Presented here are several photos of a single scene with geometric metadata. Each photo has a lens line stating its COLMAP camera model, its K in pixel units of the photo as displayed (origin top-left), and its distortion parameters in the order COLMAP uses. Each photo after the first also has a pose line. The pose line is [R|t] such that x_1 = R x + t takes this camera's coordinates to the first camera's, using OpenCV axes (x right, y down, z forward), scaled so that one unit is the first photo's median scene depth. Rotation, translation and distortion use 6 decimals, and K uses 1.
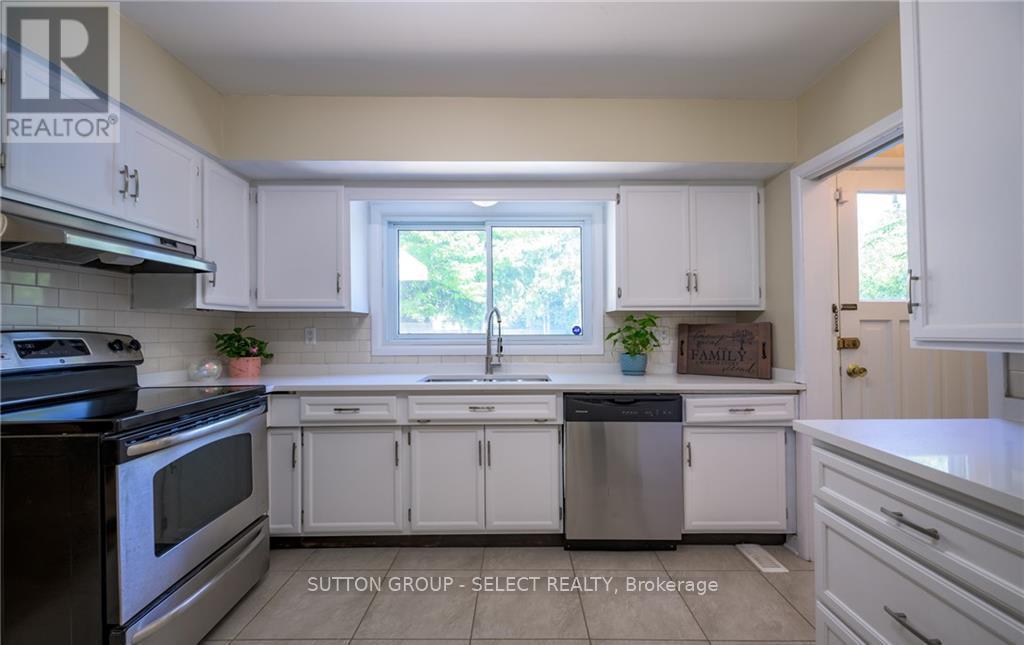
lens RADIAL K [[410.4, 0, 516.0], [0, 410.4, 327.9], [0, 0, 1]] dist [0.000688, -0.000040]
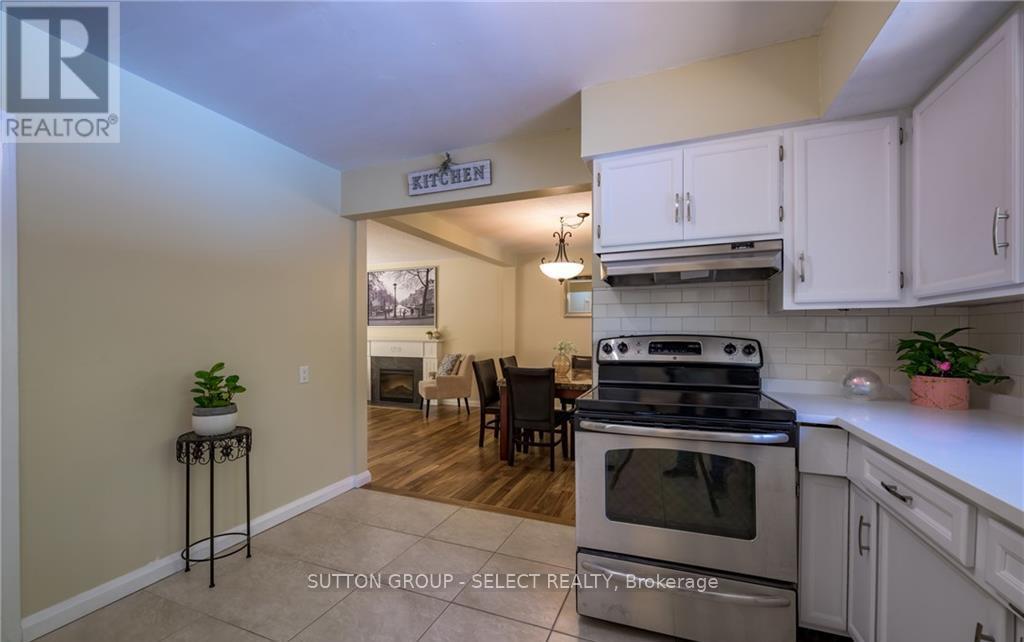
lens RADIAL K [[404.1, 0, 514.8], [0, 404.1, 337.4], [0, 0, 1]] dist [0.000828, -0.000022]
pose [[-0.359677, 0.008686, -0.933037, 0.219610], [0.005575, 0.999959, 0.007160, 0.001586], [0.933060, -0.002626, -0.359710, 0.734062]]
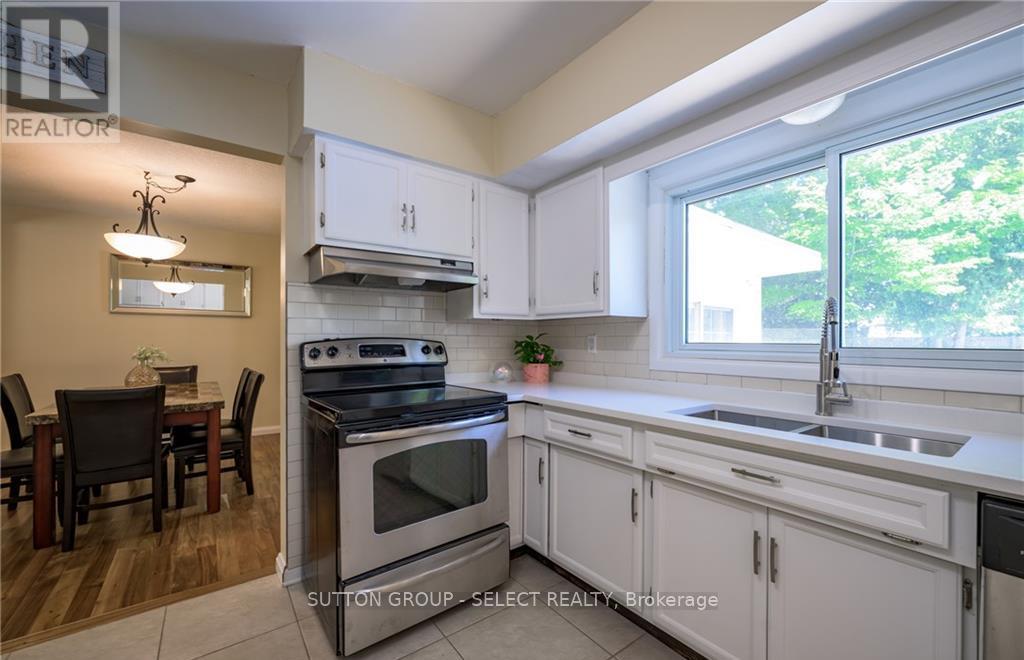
lens RADIAL K [[411.4, 0, 502.0], [0, 411.4, 340.6], [0, 0, 1]] dist [-0.000329, 0.000242]
pose [[0.590817, 0.007422, -0.806772, 0.163796], [0.003444, 0.999925, 0.011721, 0.000707], [0.806798, -0.009704, 0.590747, 0.377935]]
